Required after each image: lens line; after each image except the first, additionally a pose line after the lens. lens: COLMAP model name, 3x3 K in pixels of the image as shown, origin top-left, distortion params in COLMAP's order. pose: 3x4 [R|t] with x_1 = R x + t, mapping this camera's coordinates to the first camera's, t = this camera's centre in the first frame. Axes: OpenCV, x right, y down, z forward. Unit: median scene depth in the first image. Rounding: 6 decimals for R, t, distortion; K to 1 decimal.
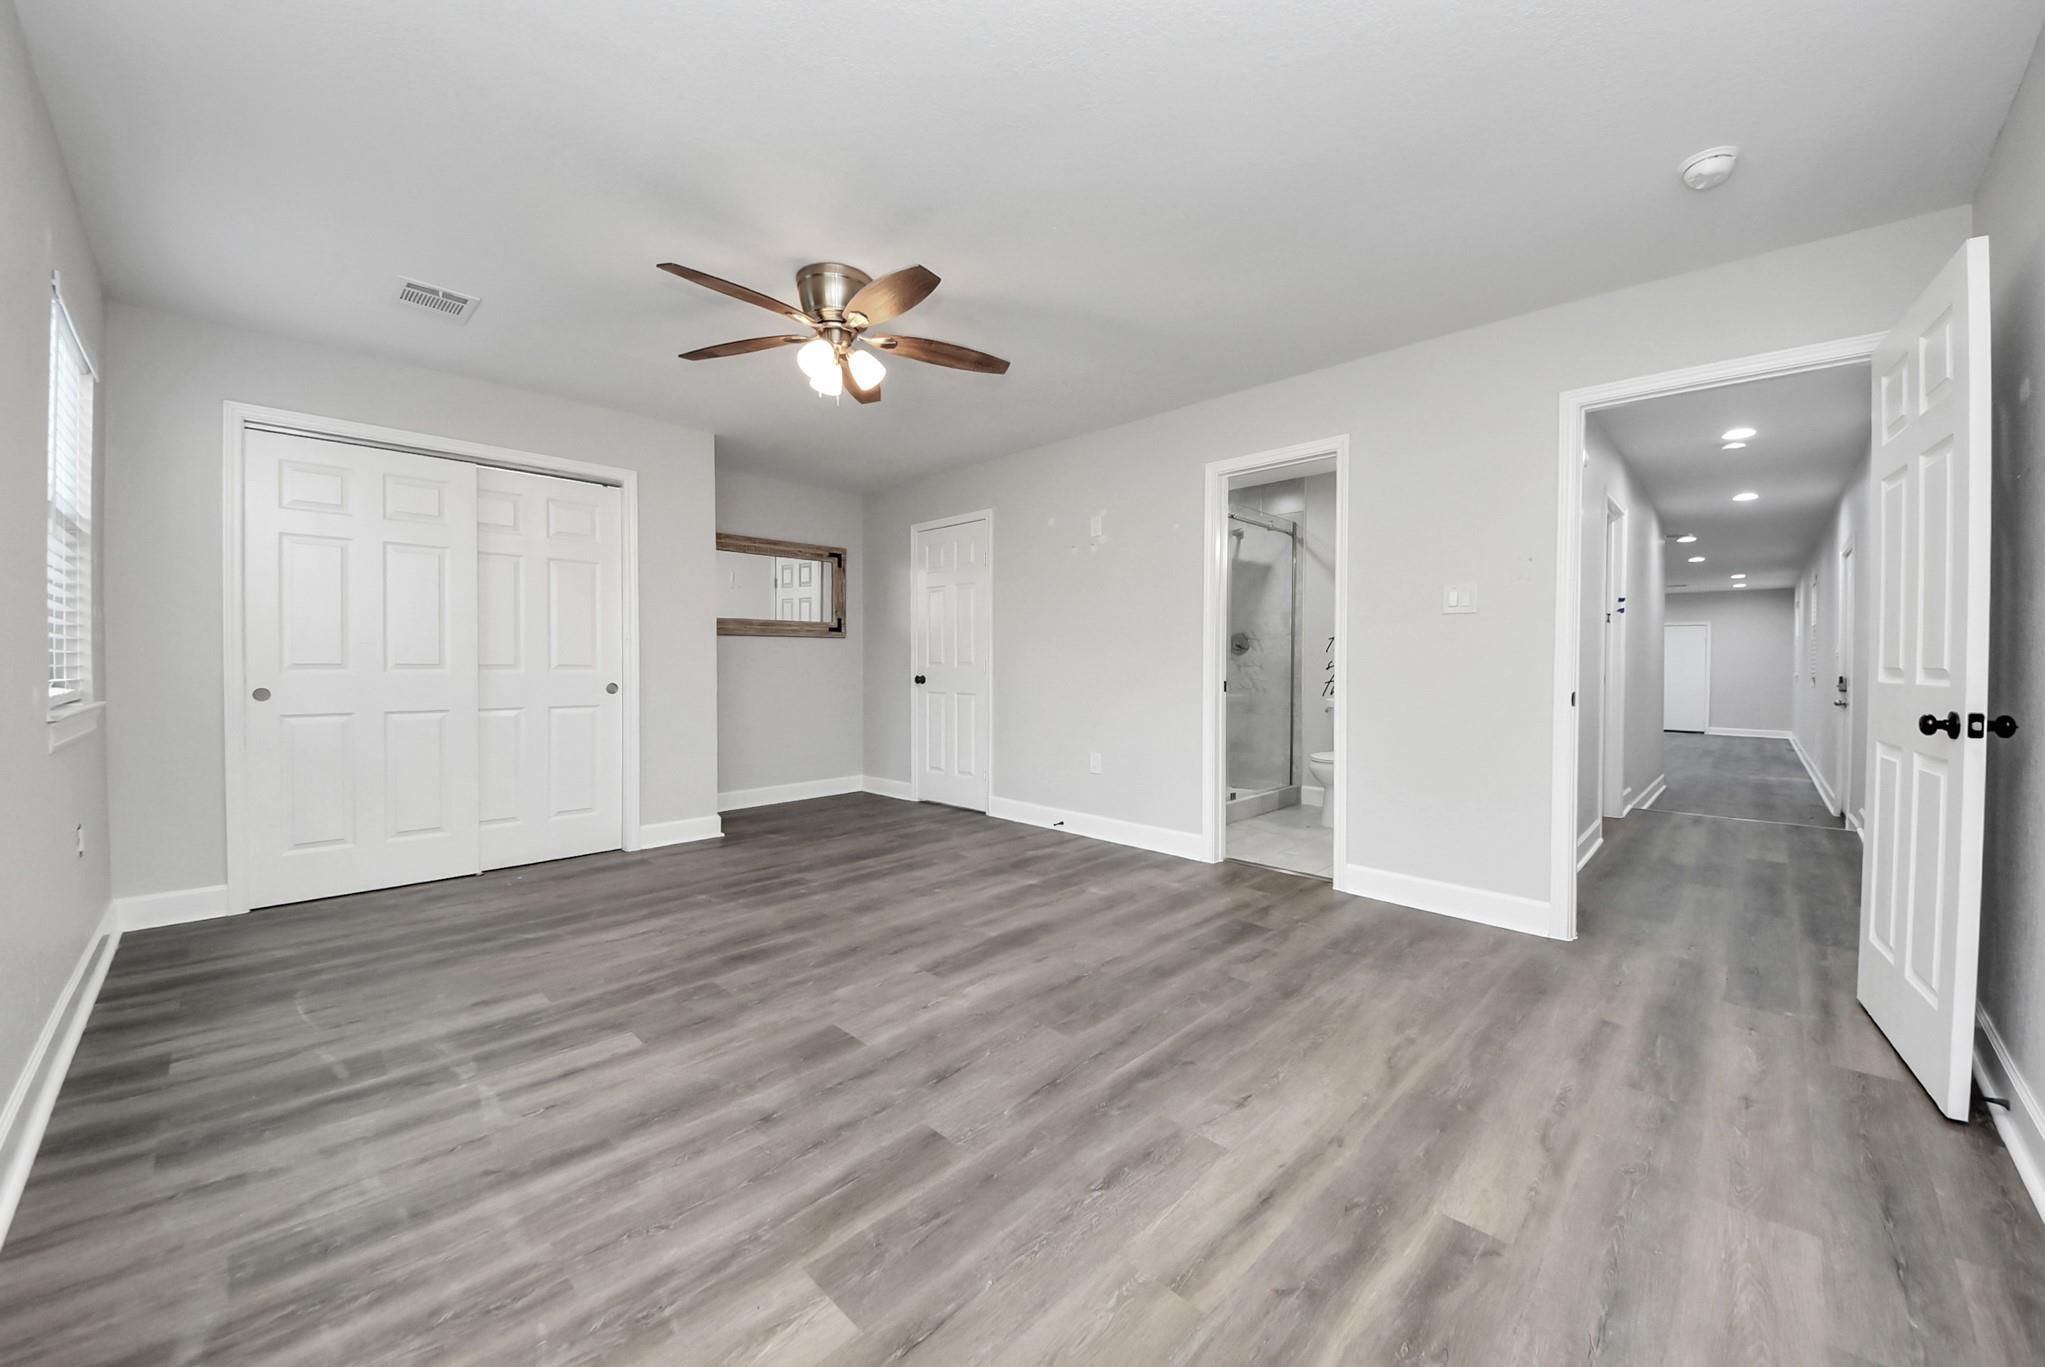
lens RADIAL K [[754.0, 0, 1039.2], [0, 754.0, 688.6], [0, 0, 1]] dist [0.053826, -0.028816]
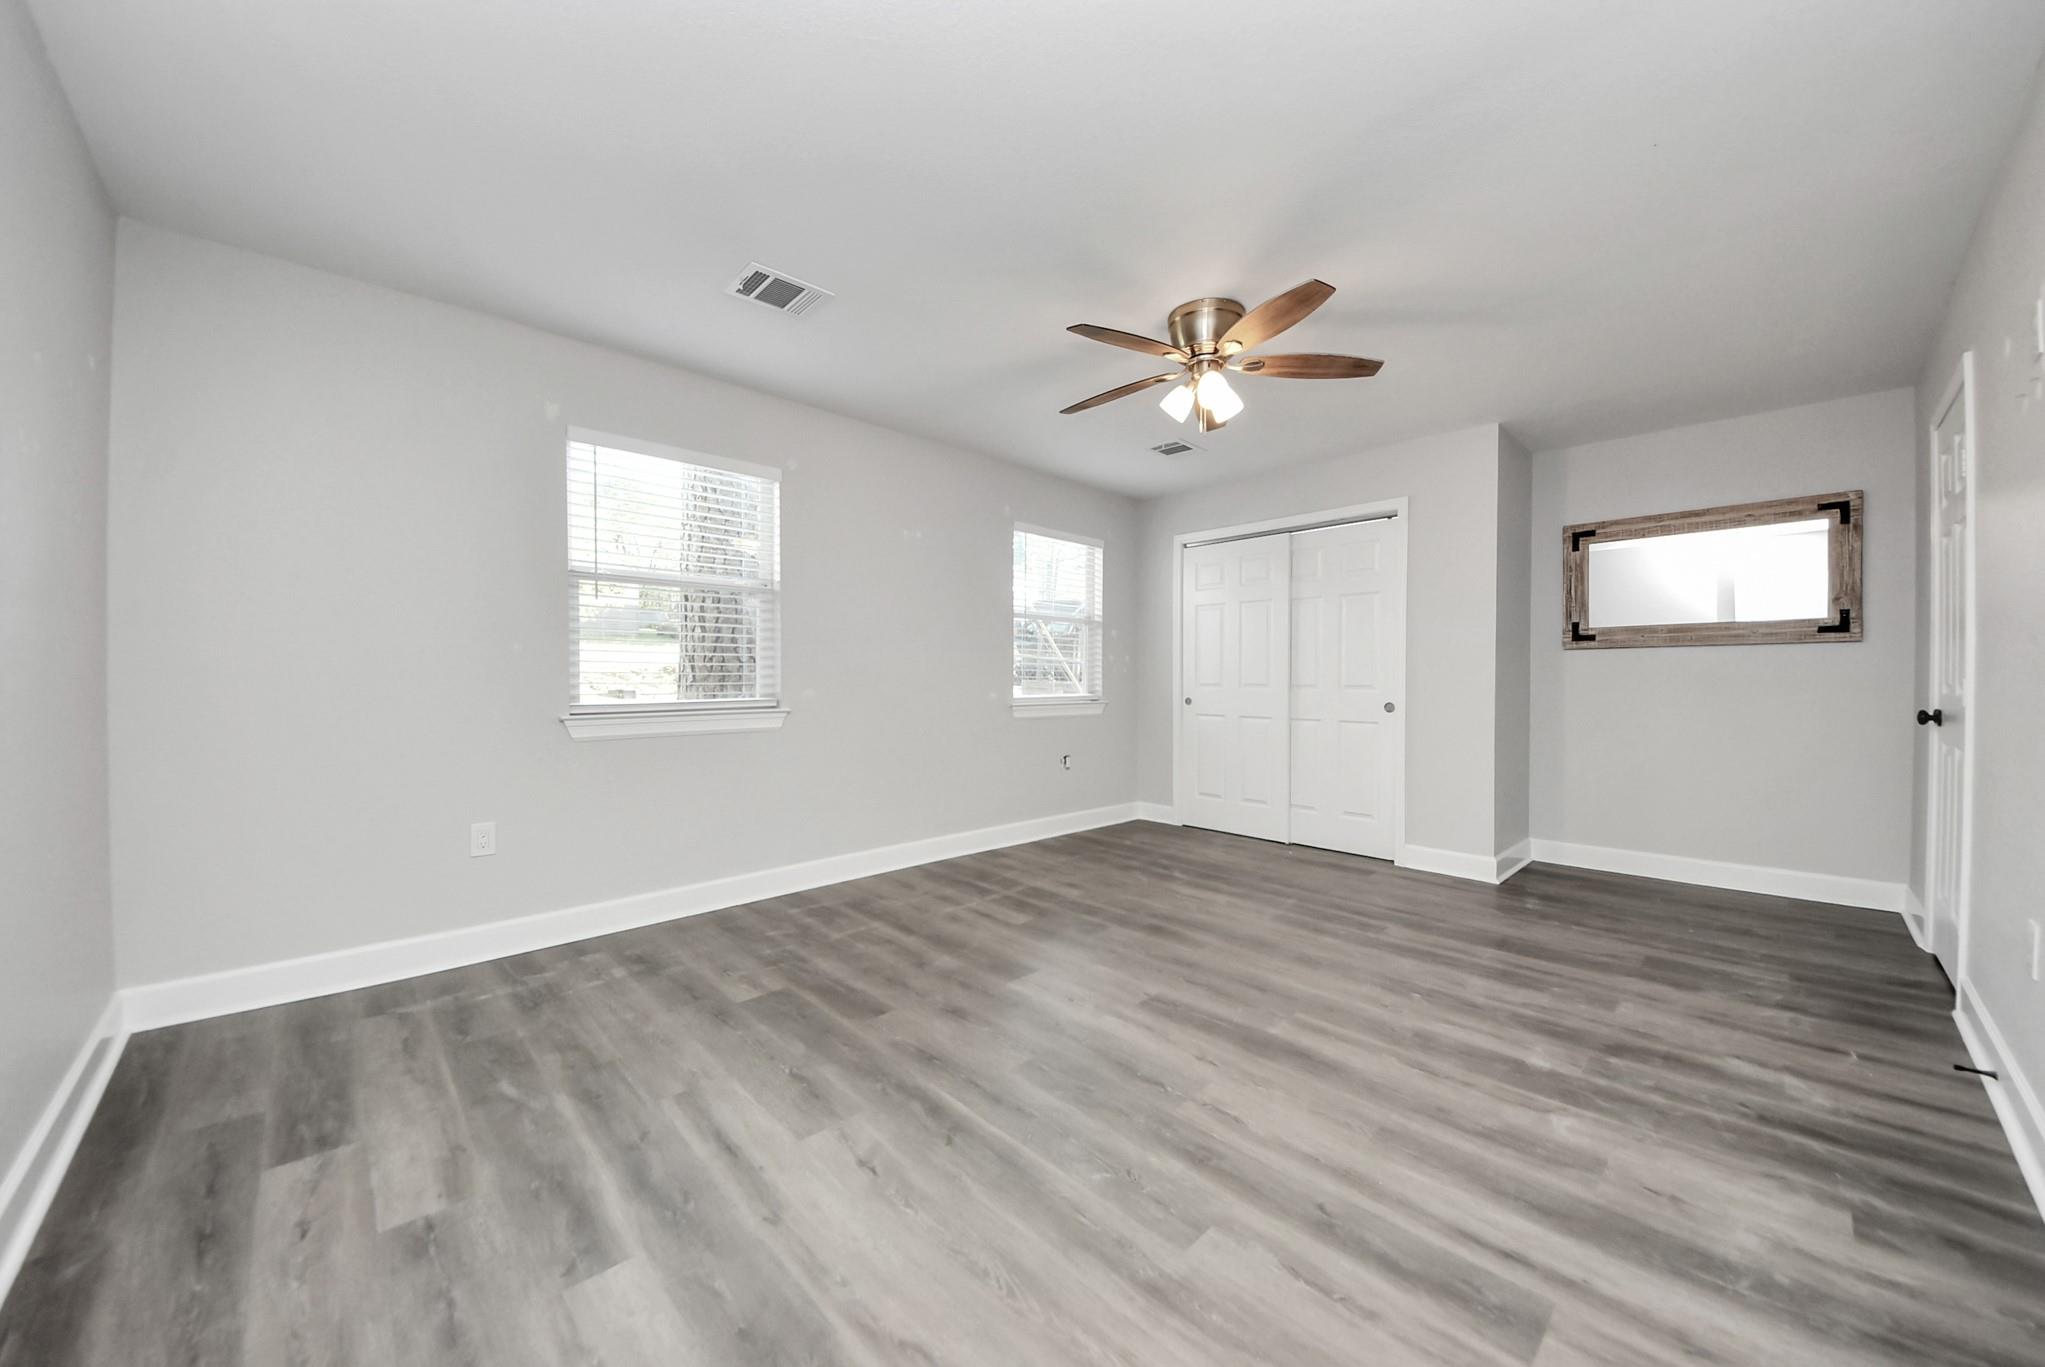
lens RADIAL K [[758.9, 0, 1026.4], [0, 758.9, 715.8], [0, 0, 1]] dist [0.039918, -0.029364]
pose [[-0.059654, 0.046369, -0.997142, 0.776454], [-0.038518, 0.998070, 0.048717, -0.030749], [0.997476, 0.041314, -0.057753, 0.832109]]
